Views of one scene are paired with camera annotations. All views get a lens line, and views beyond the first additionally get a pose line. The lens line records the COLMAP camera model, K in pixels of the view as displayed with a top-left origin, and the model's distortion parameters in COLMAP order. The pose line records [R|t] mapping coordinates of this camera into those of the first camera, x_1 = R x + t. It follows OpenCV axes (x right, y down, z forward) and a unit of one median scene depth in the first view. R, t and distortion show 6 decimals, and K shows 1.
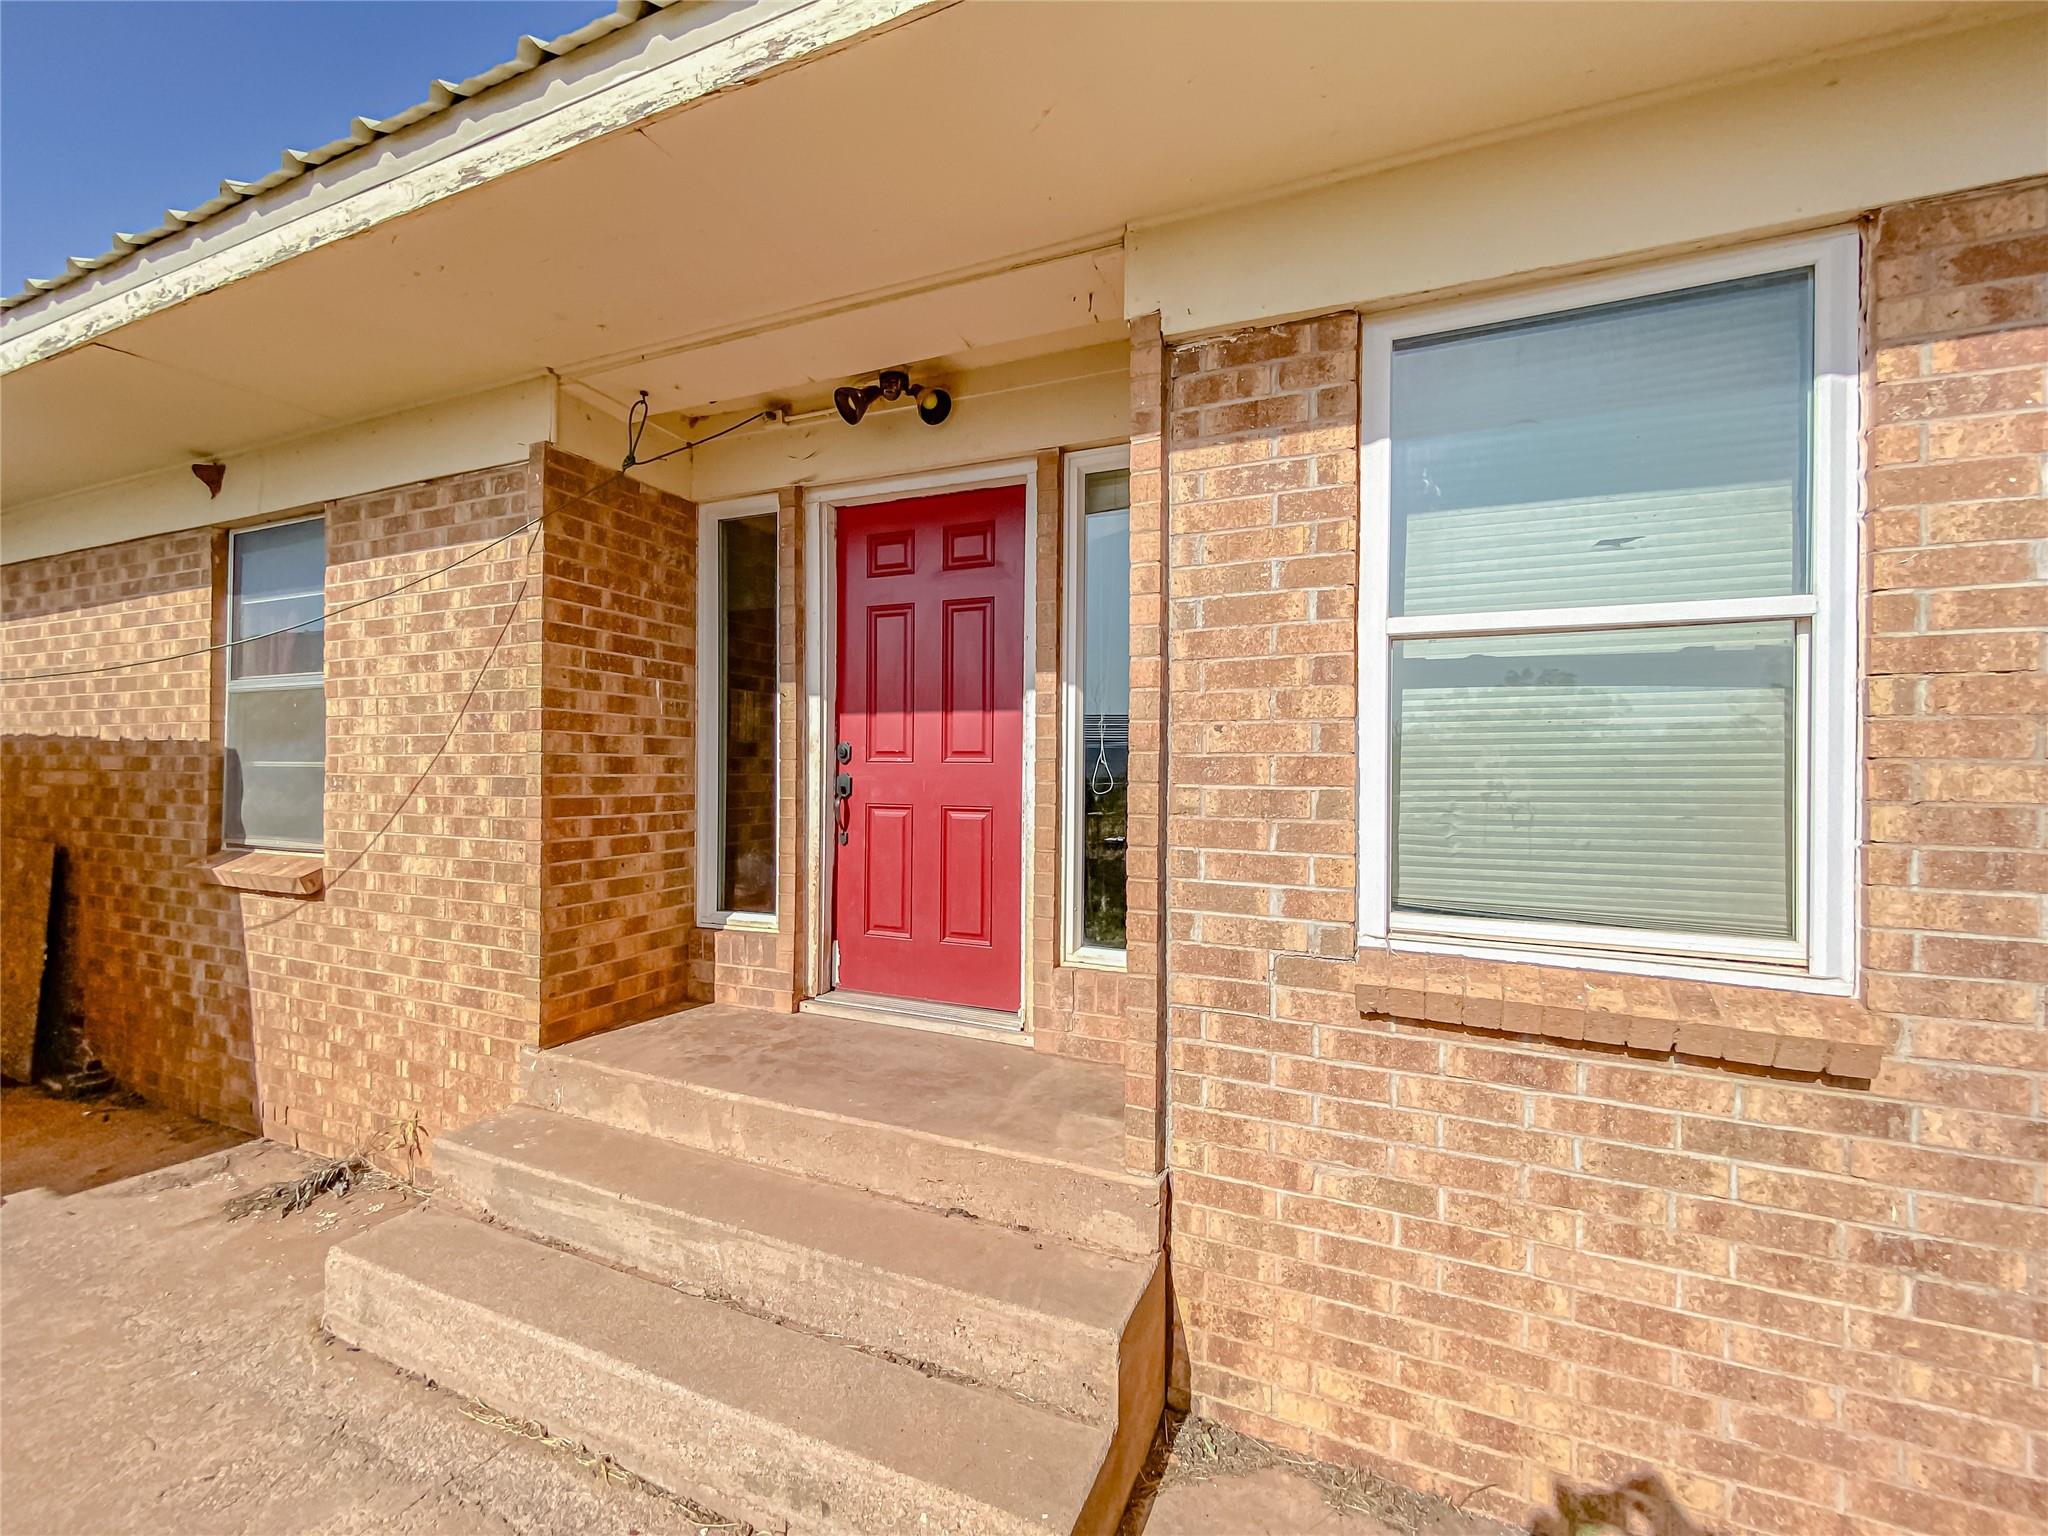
lens RADIAL K [[833.9, 0, 1027.4], [0, 833.9, 772.6], [0, 0, 1]] dist [-0.006477, 0.000510]
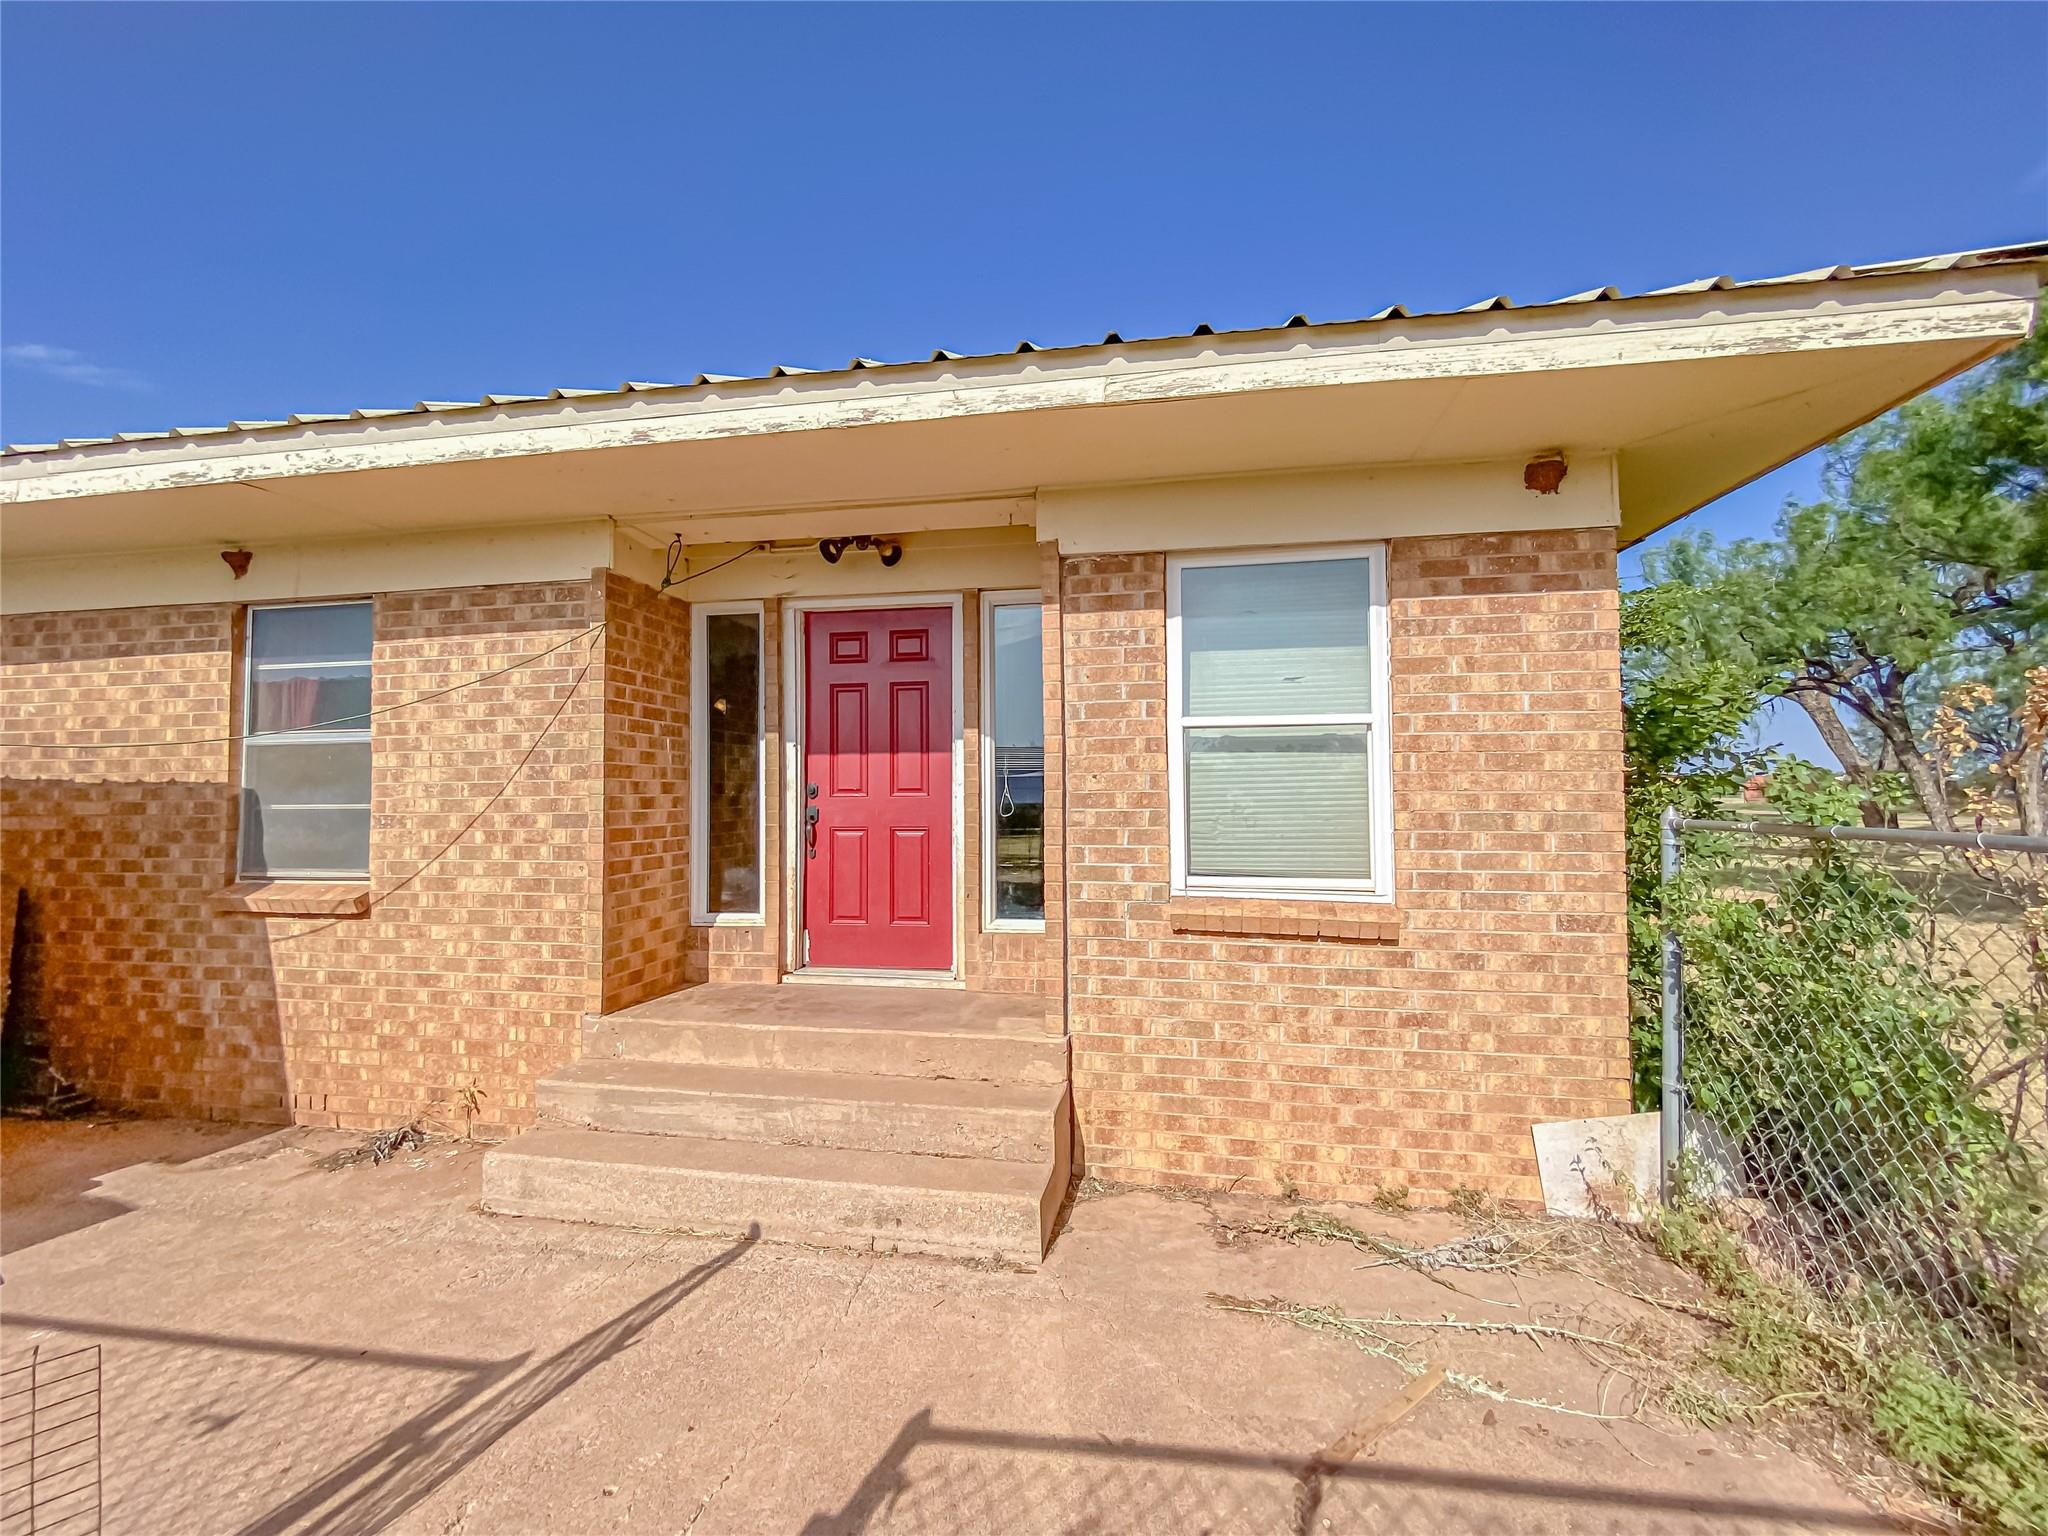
lens RADIAL K [[833.9, 0, 1027.4], [0, 833.9, 772.6], [0, 0, 1]] dist [-0.006477, 0.000510]
pose [[0.974877, -0.010272, 0.222505, -0.295257], [0.016895, 0.999469, -0.027879, -0.015319], [-0.222100, 0.030938, 0.974533, -0.675204]]
